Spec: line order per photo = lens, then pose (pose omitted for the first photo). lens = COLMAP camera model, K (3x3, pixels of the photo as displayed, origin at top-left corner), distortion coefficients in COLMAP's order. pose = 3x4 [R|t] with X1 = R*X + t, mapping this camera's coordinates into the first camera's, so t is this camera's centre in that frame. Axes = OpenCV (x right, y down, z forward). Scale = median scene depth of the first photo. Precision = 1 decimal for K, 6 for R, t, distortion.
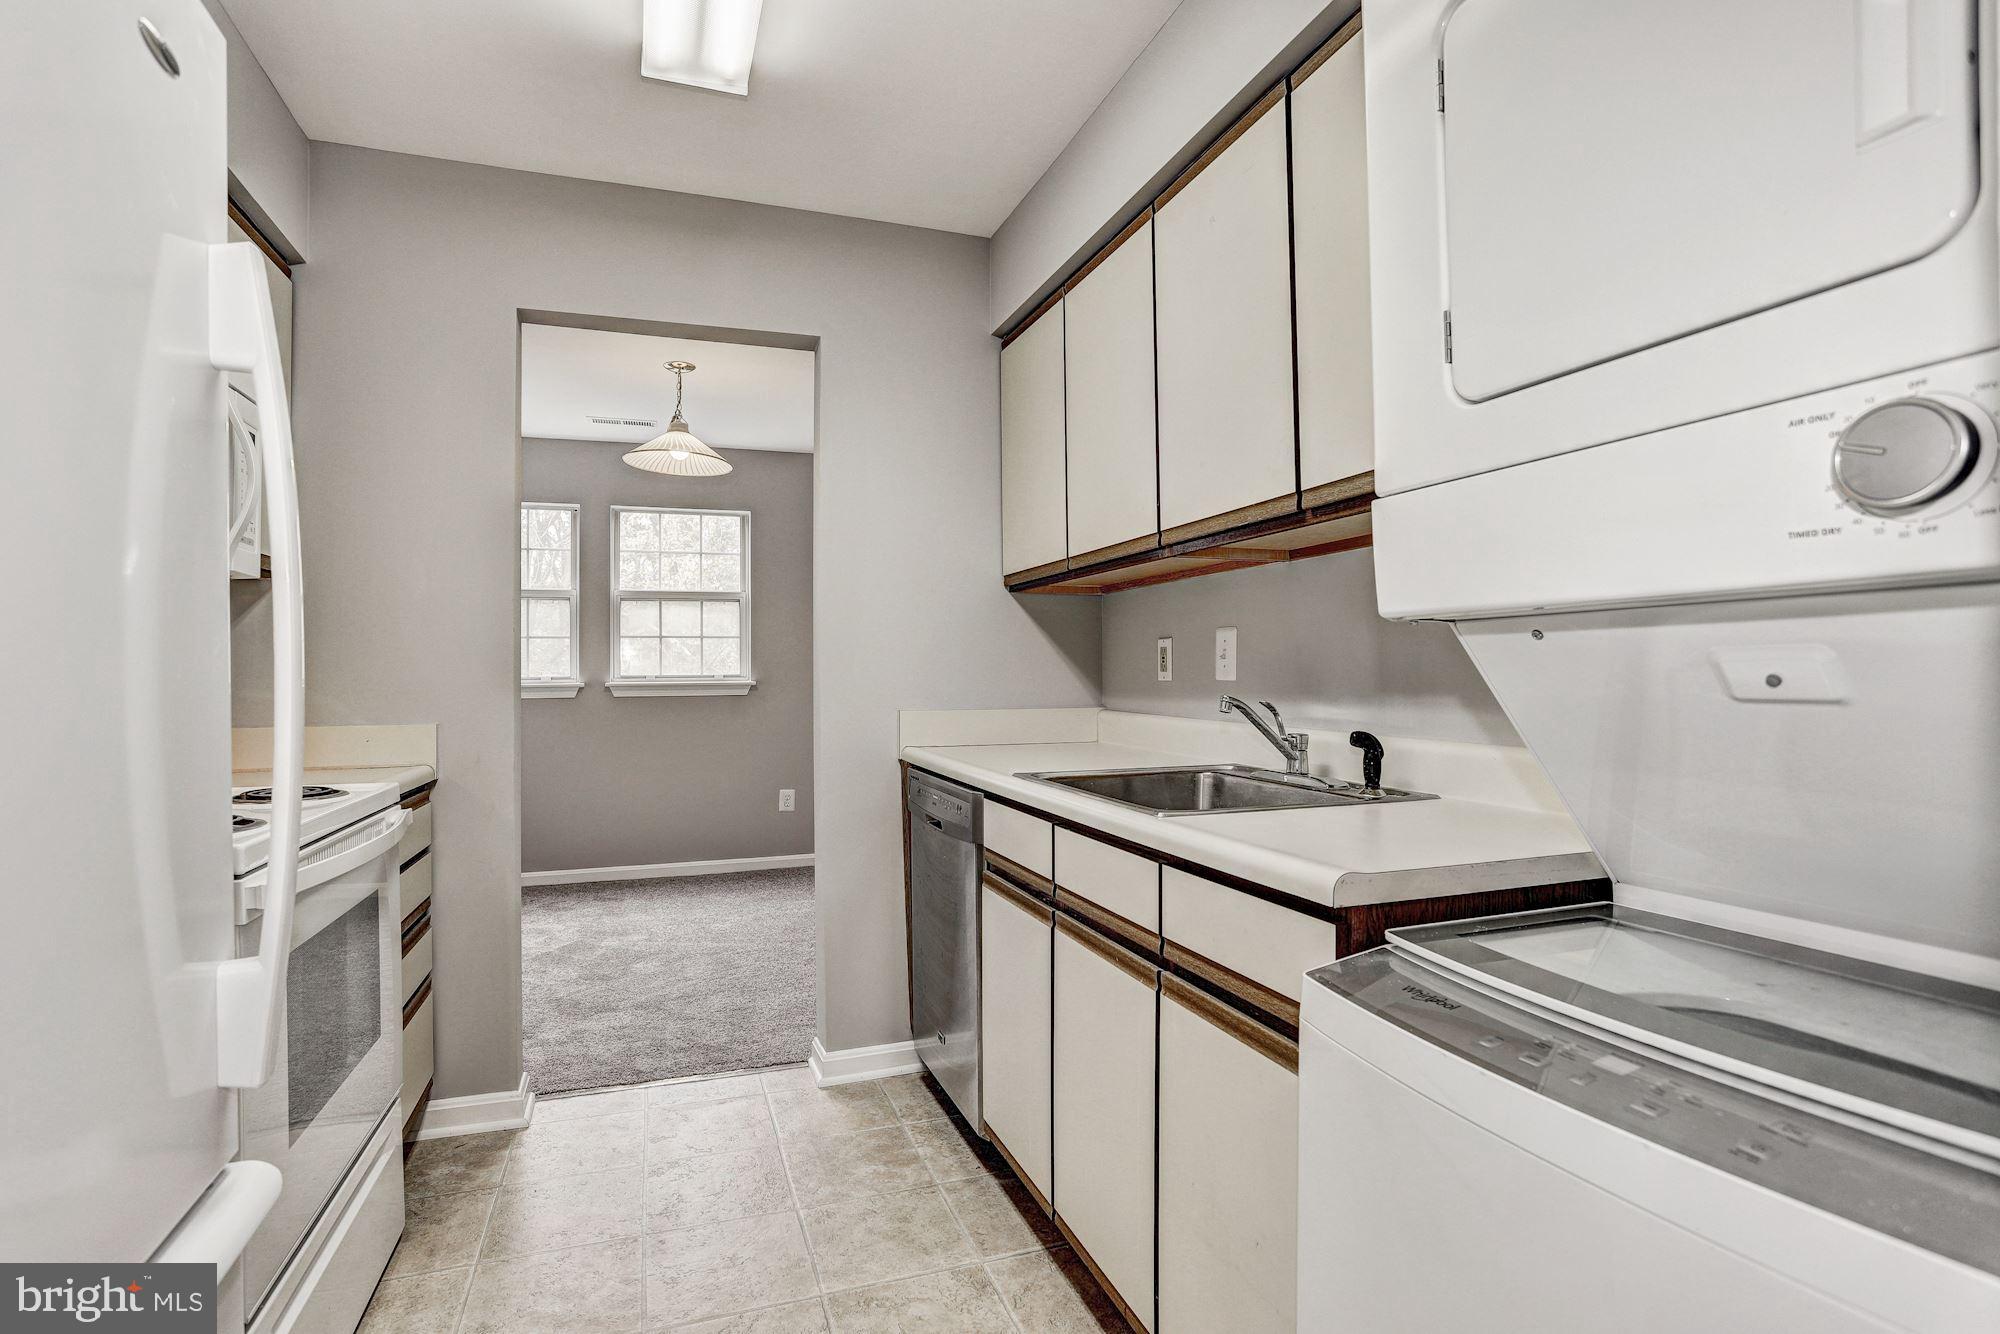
lens RADIAL K [[963.9, 0, 997.9], [0, 963.9, 663.8], [0, 0, 1]] dist [-0.067879, 0.030234]
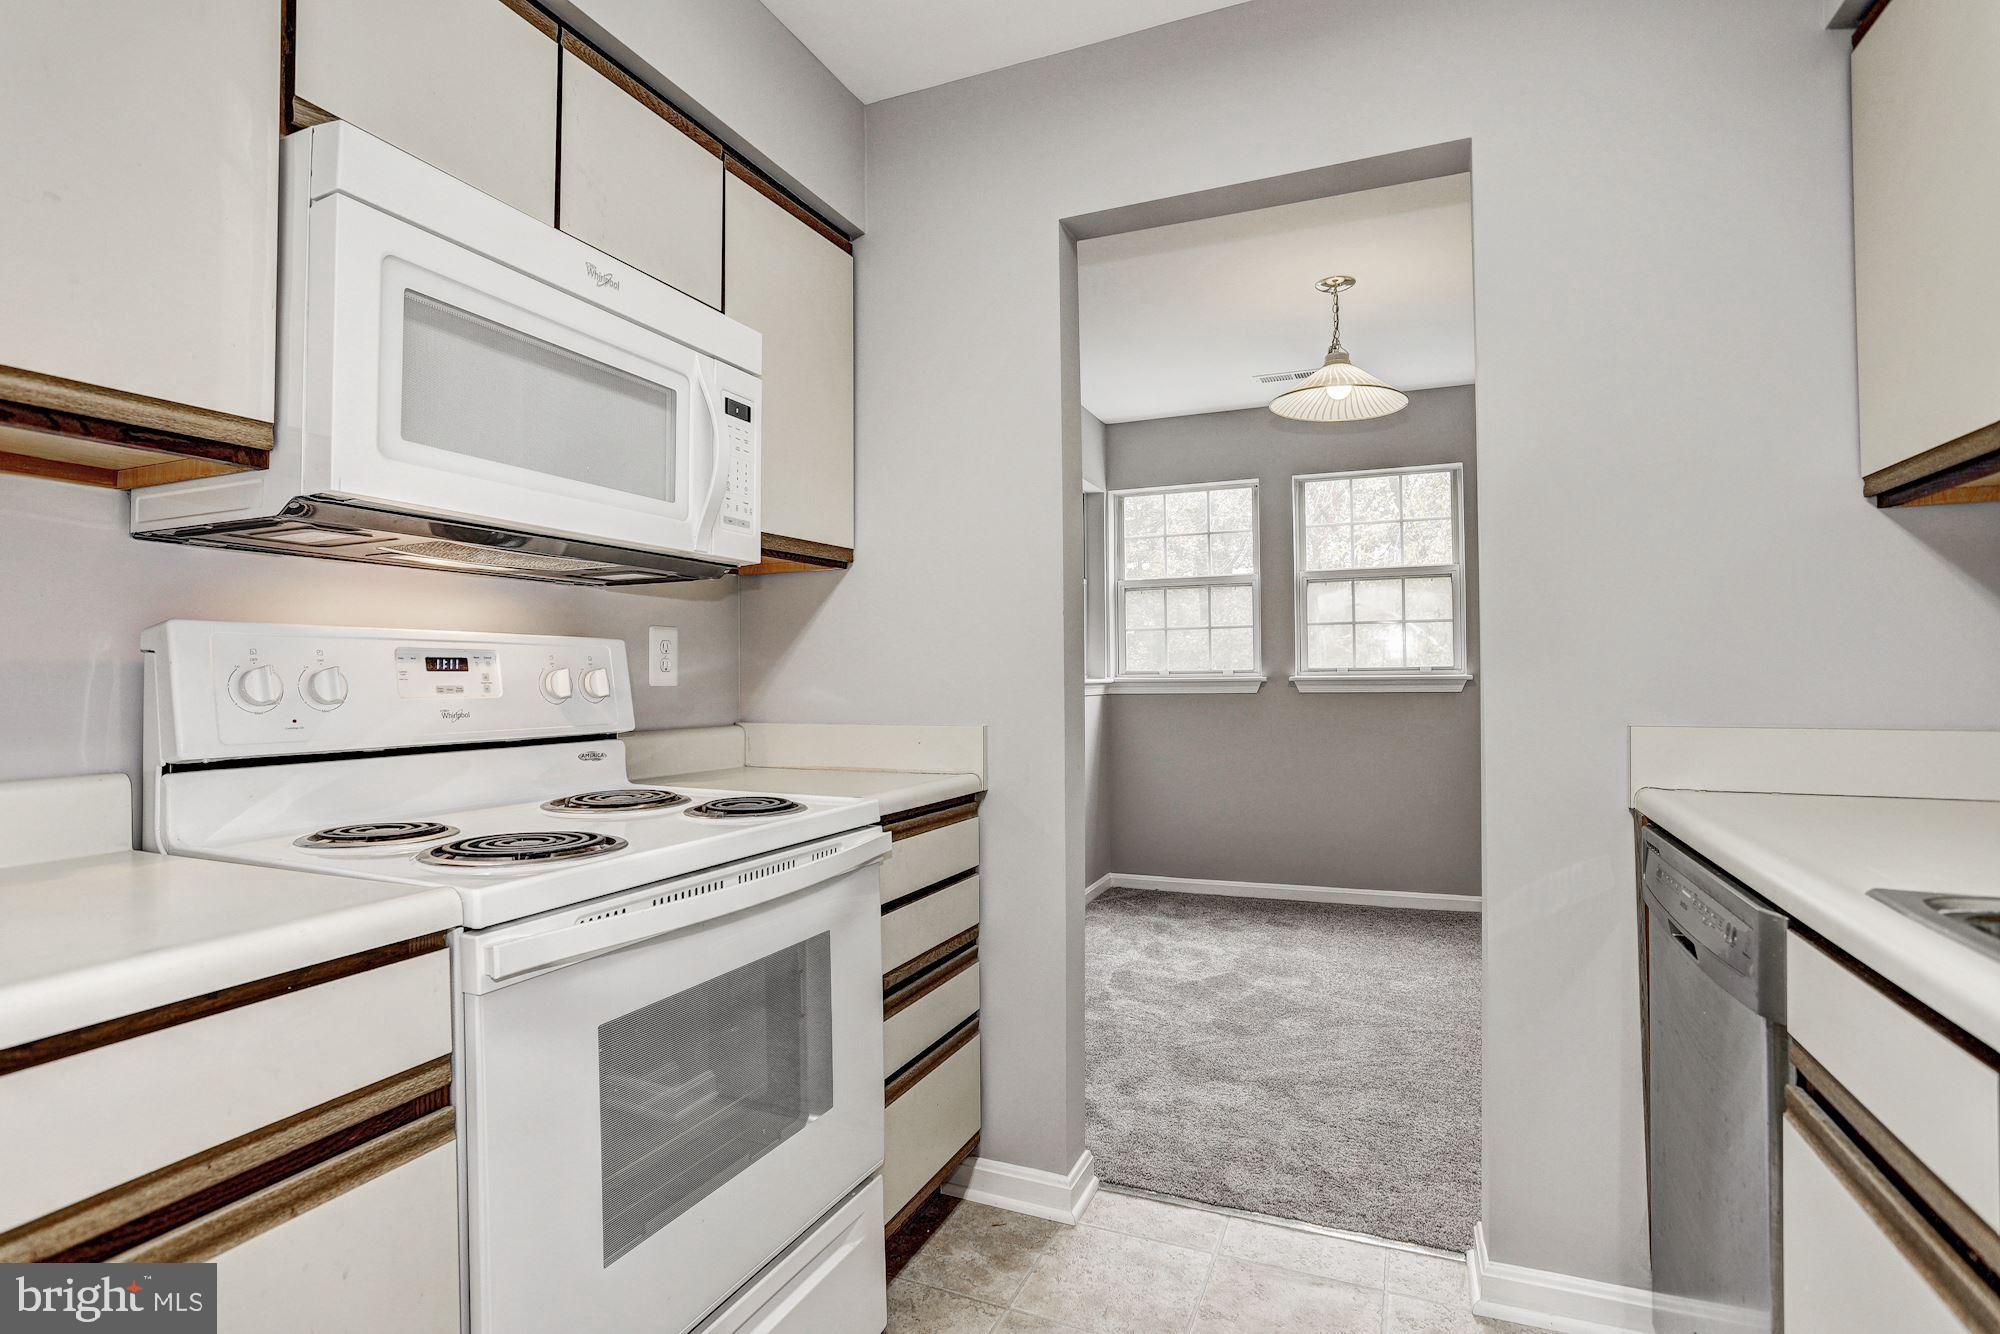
lens RADIAL K [[963.9, 0, 997.9], [0, 963.9, 663.8], [0, 0, 1]] dist [-0.067879, 0.030234]
pose [[0.721360, -0.007659, -0.692518, 0.015367], [0.013007, 0.999912, 0.002490, 0.004096], [0.692438, -0.010803, 0.721397, 0.285063]]
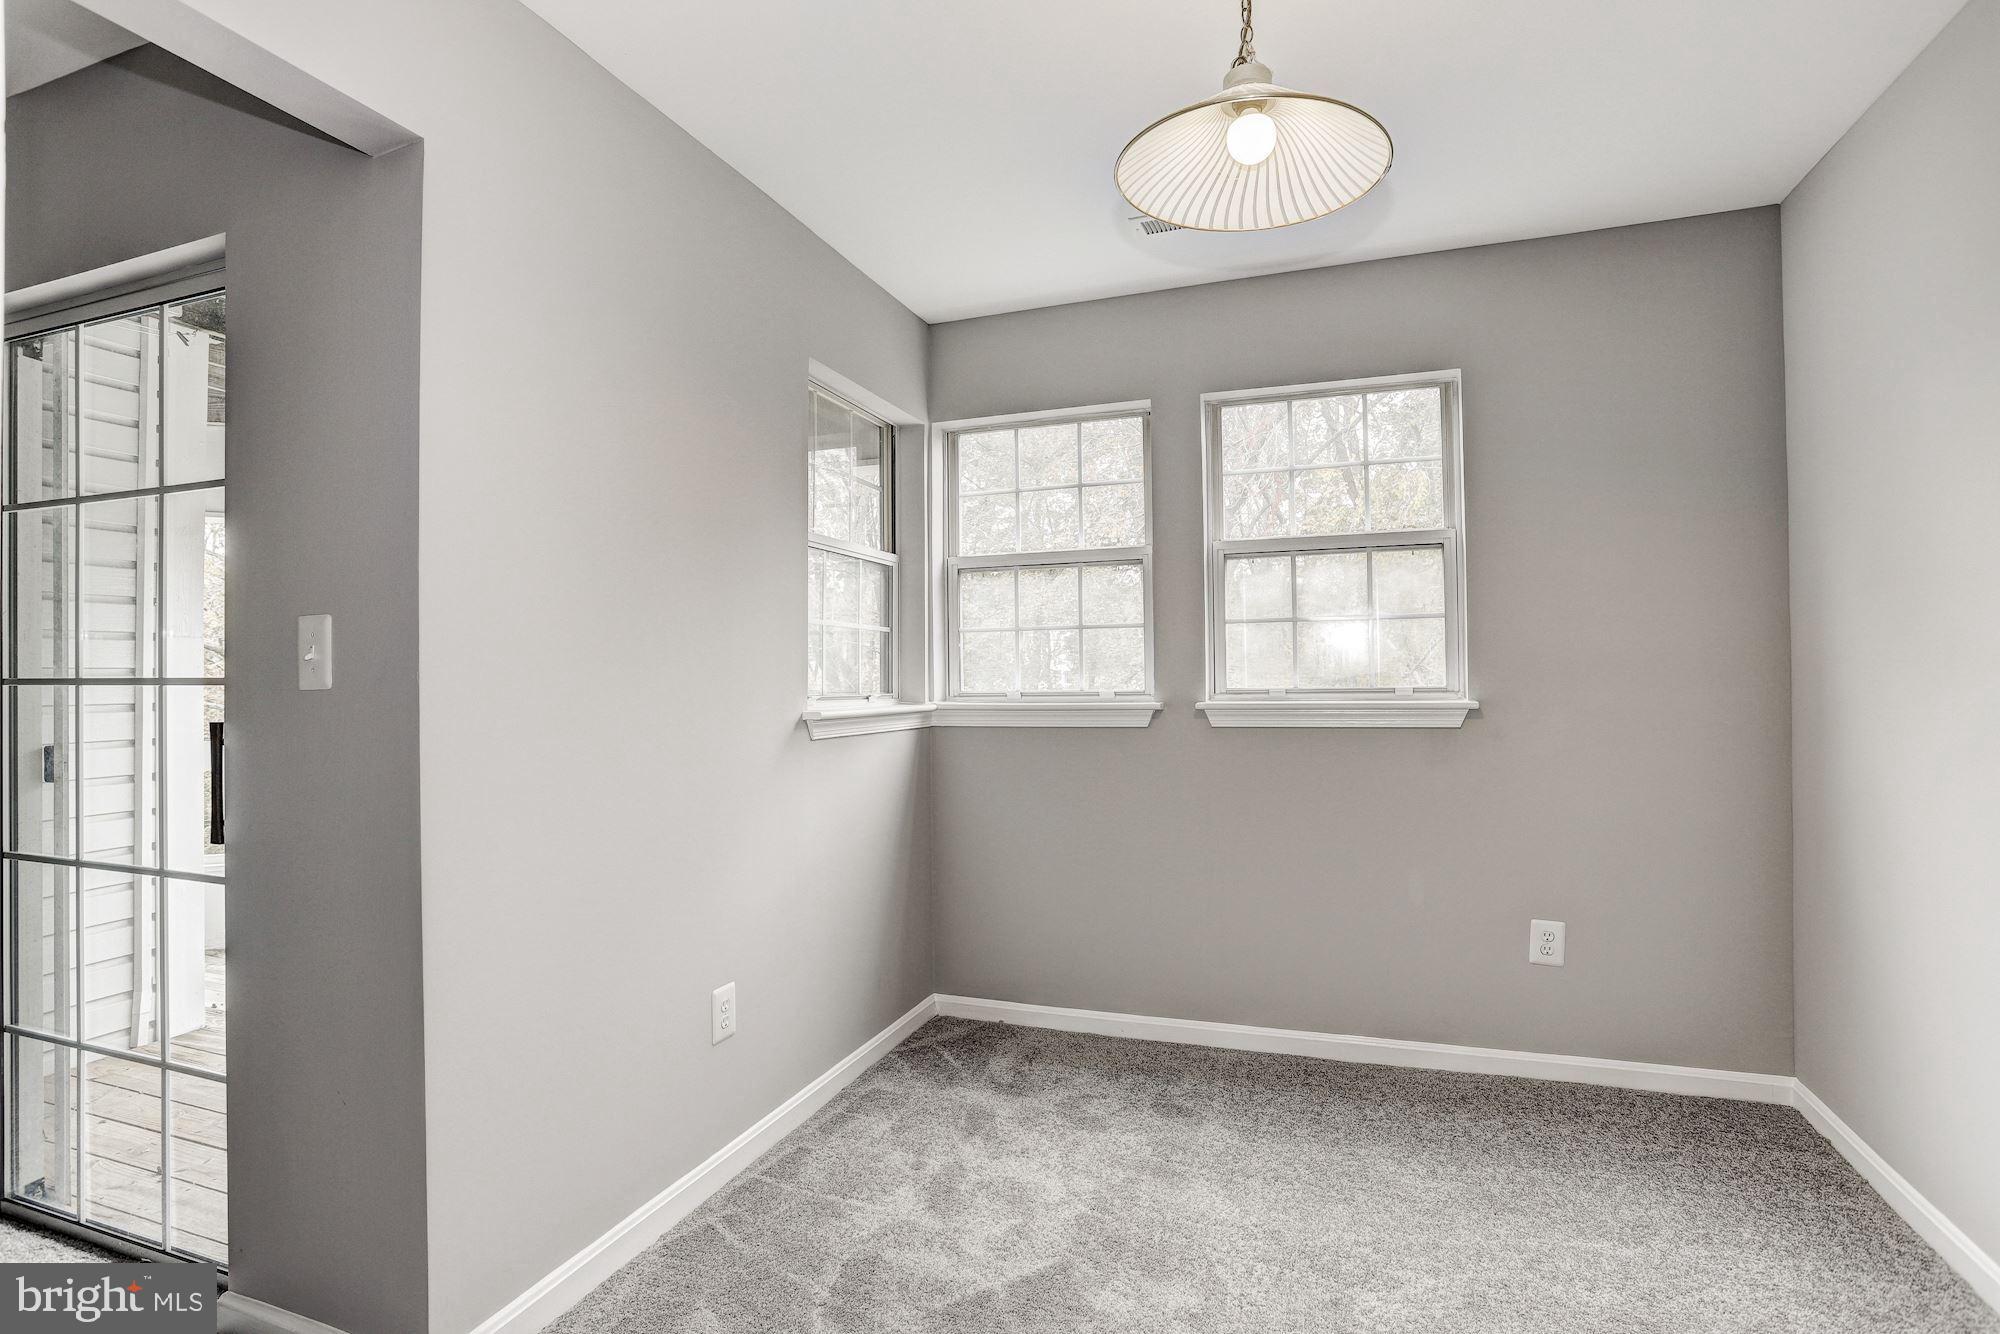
lens RADIAL K [[996.4, 0, 990.9], [0, 996.4, 663.5], [0, 0, 1]] dist [-0.066733, 0.038039]
pose [[0.753475, -0.010716, -0.657389, -0.186714], [0.012895, 0.999916, -0.001520, -0.006990], [0.657350, -0.007332, 0.753550, 0.782769]]
